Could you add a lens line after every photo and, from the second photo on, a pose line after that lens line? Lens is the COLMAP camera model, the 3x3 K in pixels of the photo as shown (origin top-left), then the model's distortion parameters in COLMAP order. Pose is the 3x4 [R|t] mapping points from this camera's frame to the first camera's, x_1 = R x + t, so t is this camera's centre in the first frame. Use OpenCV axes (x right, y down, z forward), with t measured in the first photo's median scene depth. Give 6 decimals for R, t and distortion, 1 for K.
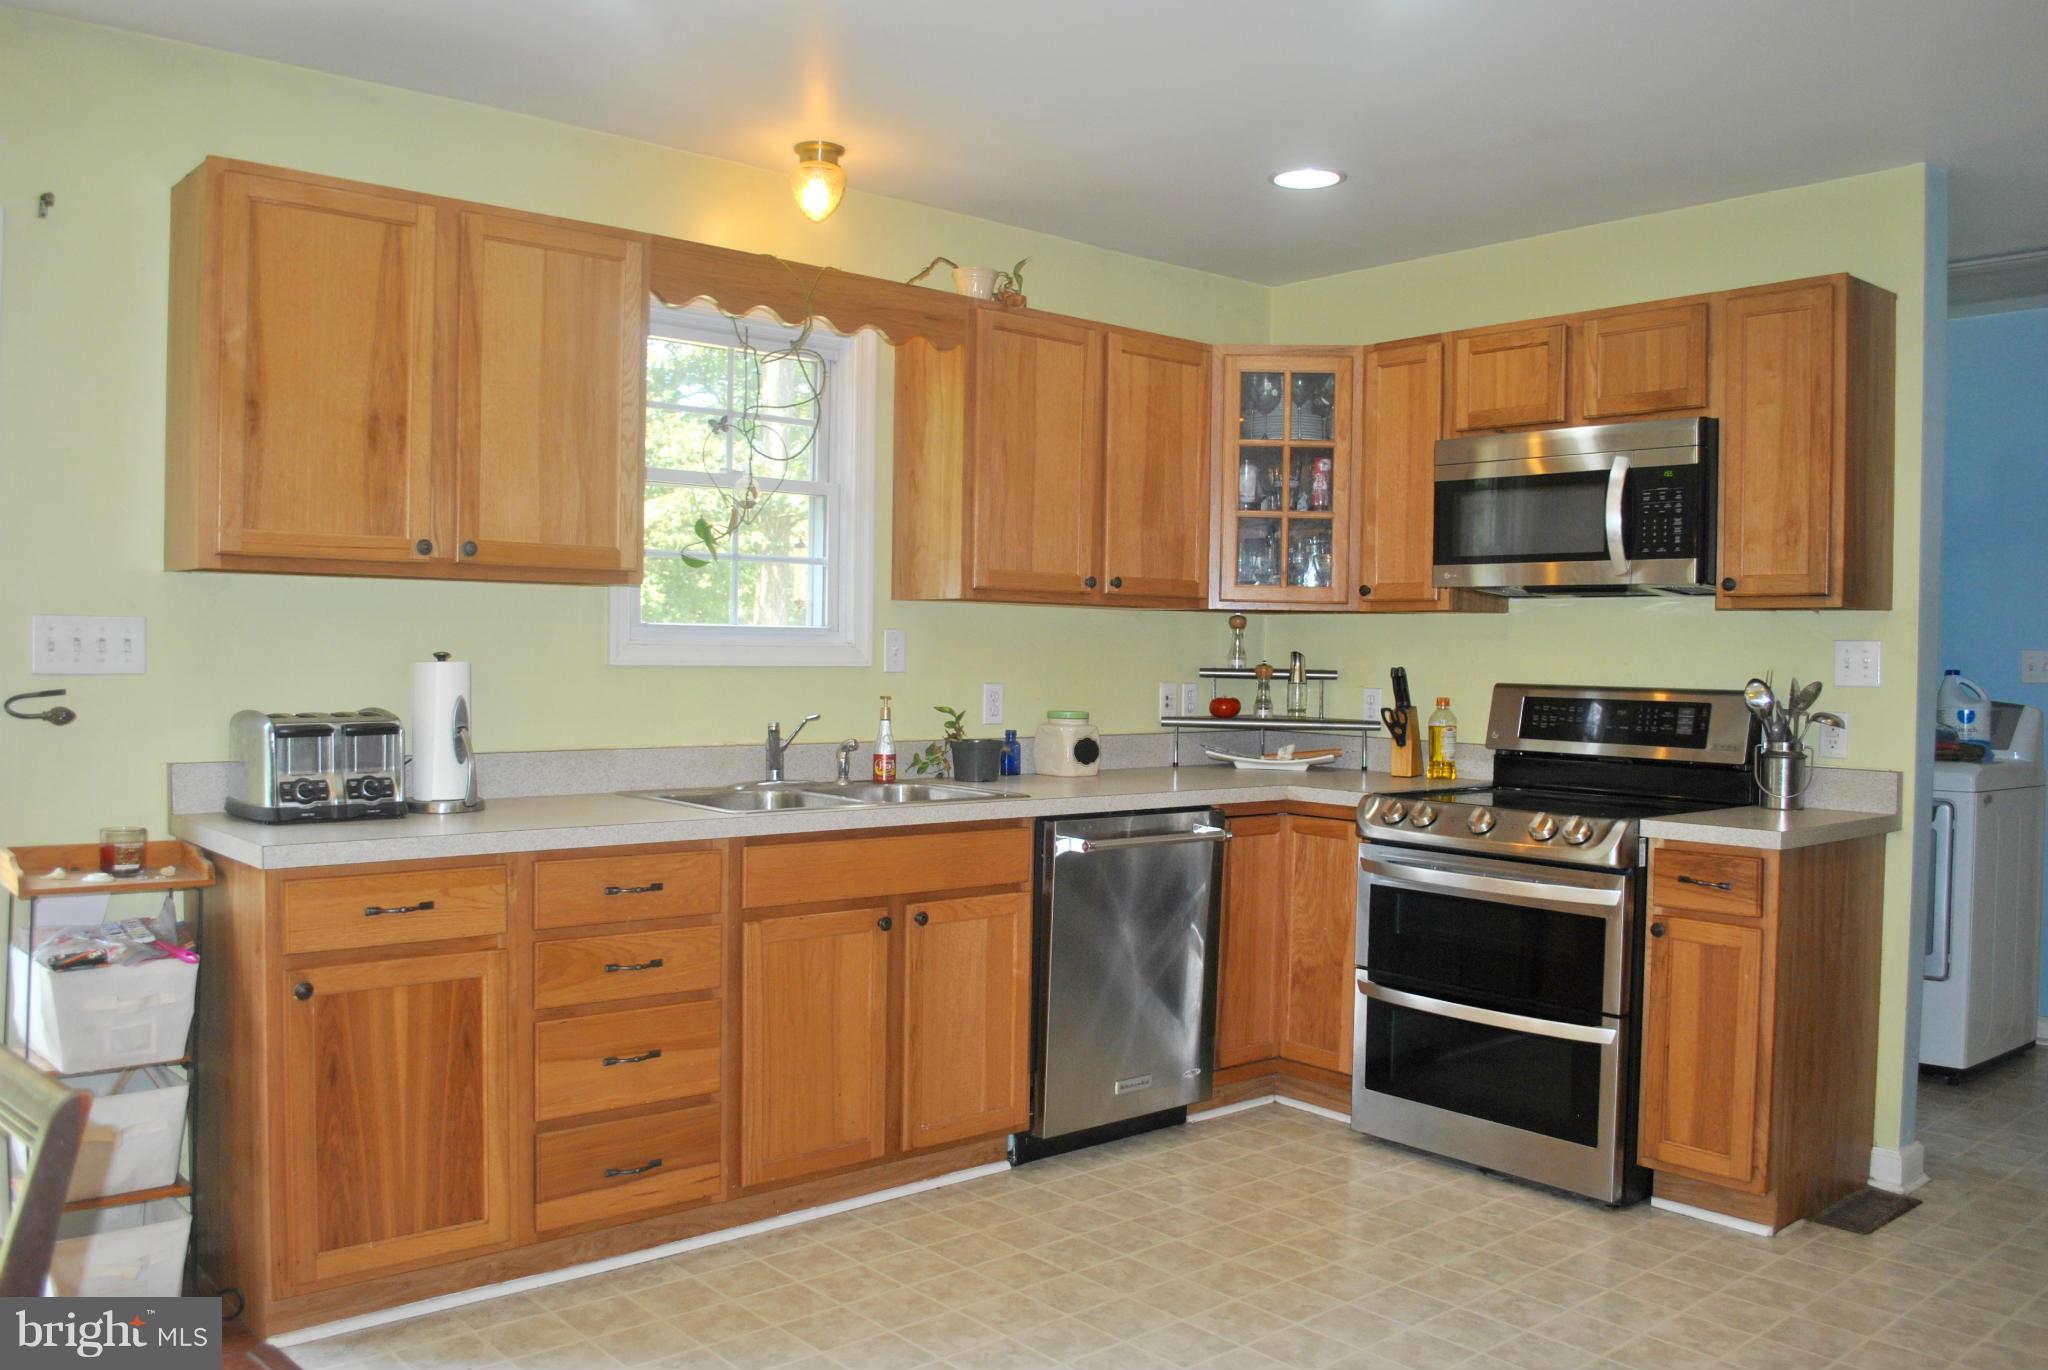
lens RADIAL K [[1555.9, 0, 1025.4], [0, 1555.9, 711.7], [0, 0, 1]] dist [-0.007374, -0.000427]
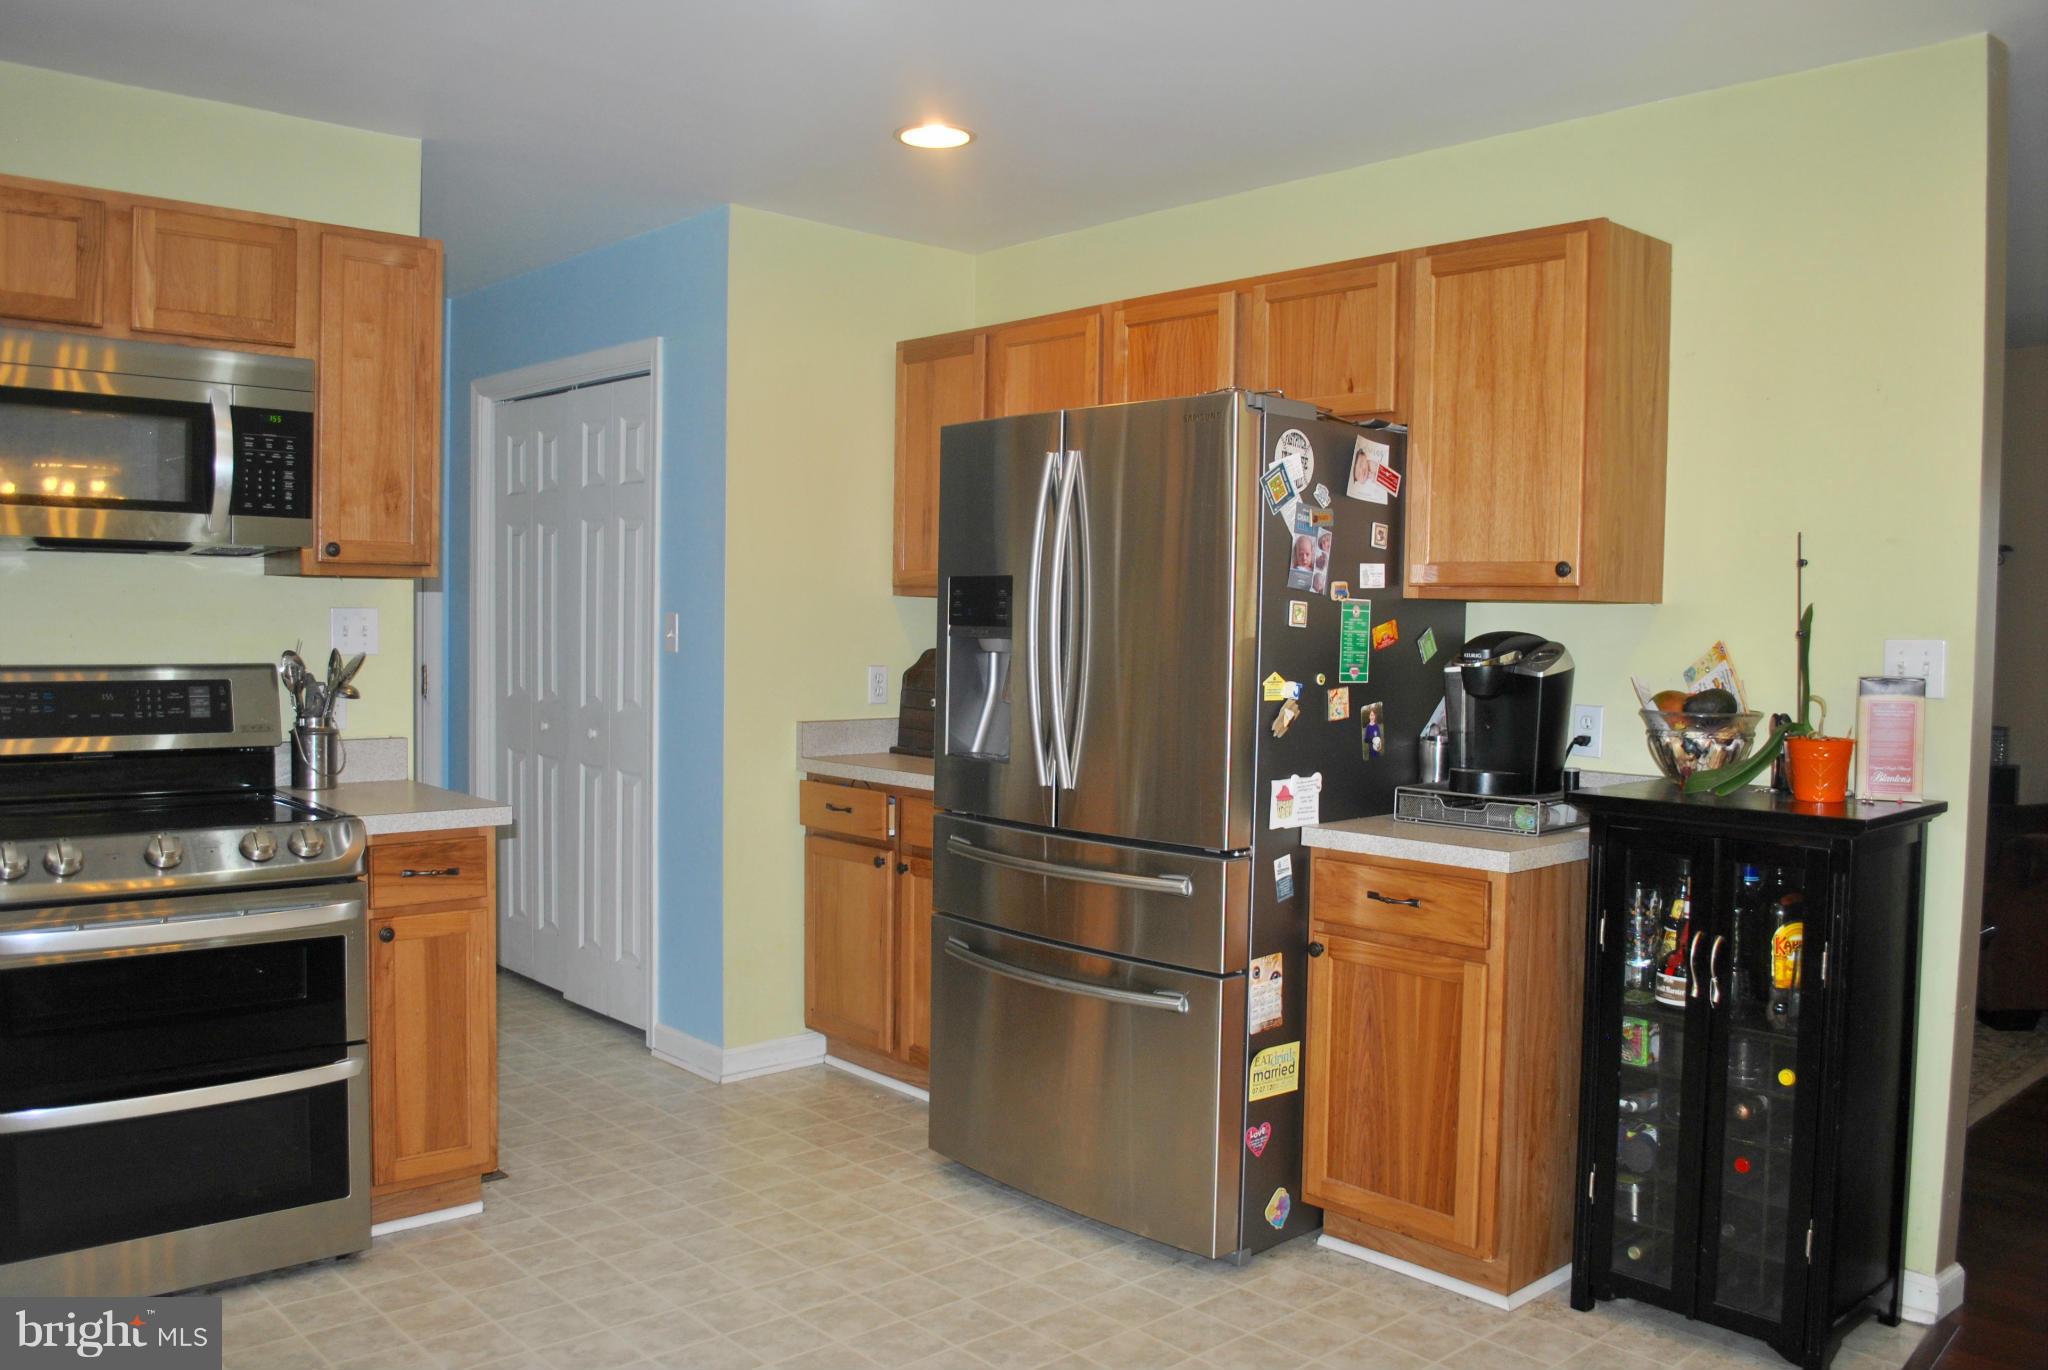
lens RADIAL K [[1758.1, 0, 1024.0], [0, 1758.1, 685.0], [0, 0, 1]] dist [-0.031756, -0.004033]
pose [[-0.008309, -0.060669, 0.998123, -0.592861], [0.019374, 0.997961, 0.060820, -0.058508], [-0.999778, 0.019843, -0.007116, 0.617445]]
